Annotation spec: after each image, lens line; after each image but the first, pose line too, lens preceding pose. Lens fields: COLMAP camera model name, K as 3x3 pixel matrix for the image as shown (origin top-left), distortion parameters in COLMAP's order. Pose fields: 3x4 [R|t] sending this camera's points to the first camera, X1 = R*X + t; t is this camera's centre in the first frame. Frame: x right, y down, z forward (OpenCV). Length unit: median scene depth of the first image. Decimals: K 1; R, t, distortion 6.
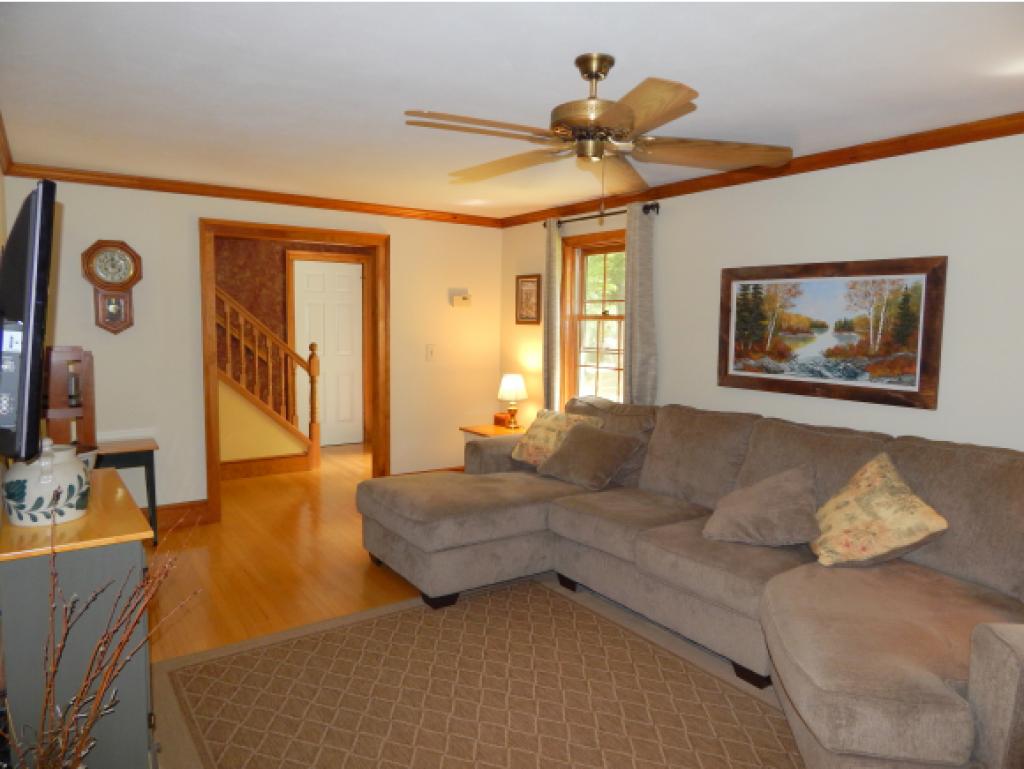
lens RADIAL K [[667.5, 0, 510.2], [0, 667.5, 375.7], [0, 0, 1]] dist [0.029667, -0.000116]
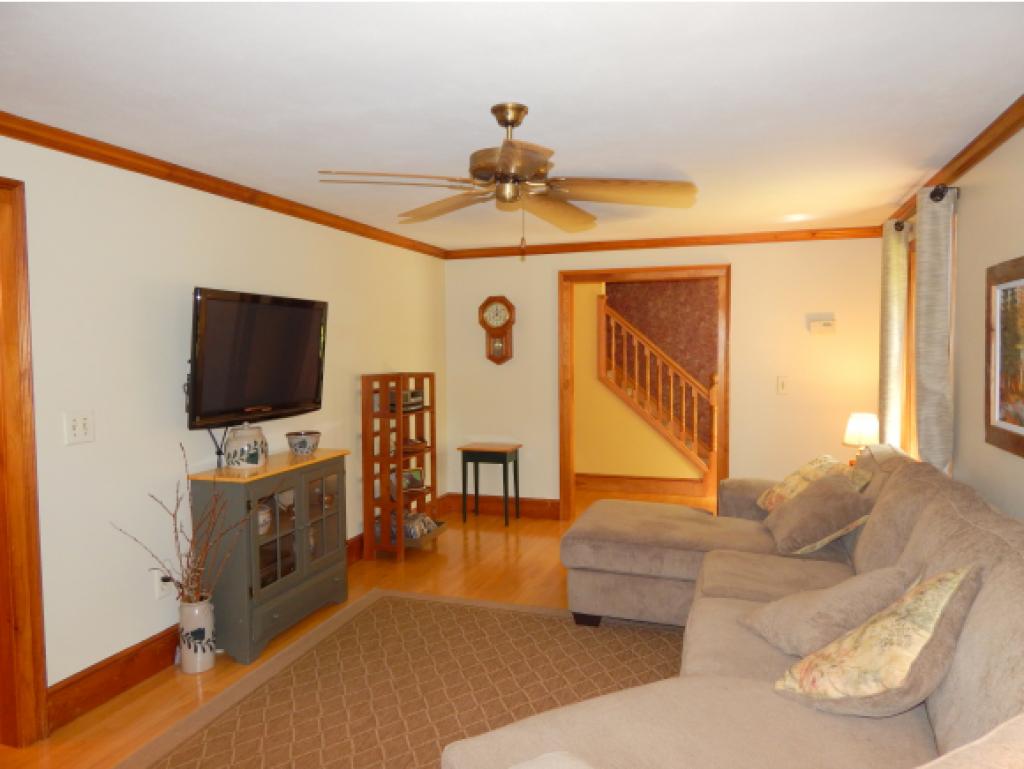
lens RADIAL K [[672.2, 0, 512.0], [0, 672.2, 384.5], [0, 0, 1]] dist [0.002407, -0.000978]
pose [[0.616938, 0.024113, -0.786643, 0.507621], [-0.049982, 0.998713, -0.008586, -0.011679], [0.785423, 0.044615, 0.617349, 0.194567]]
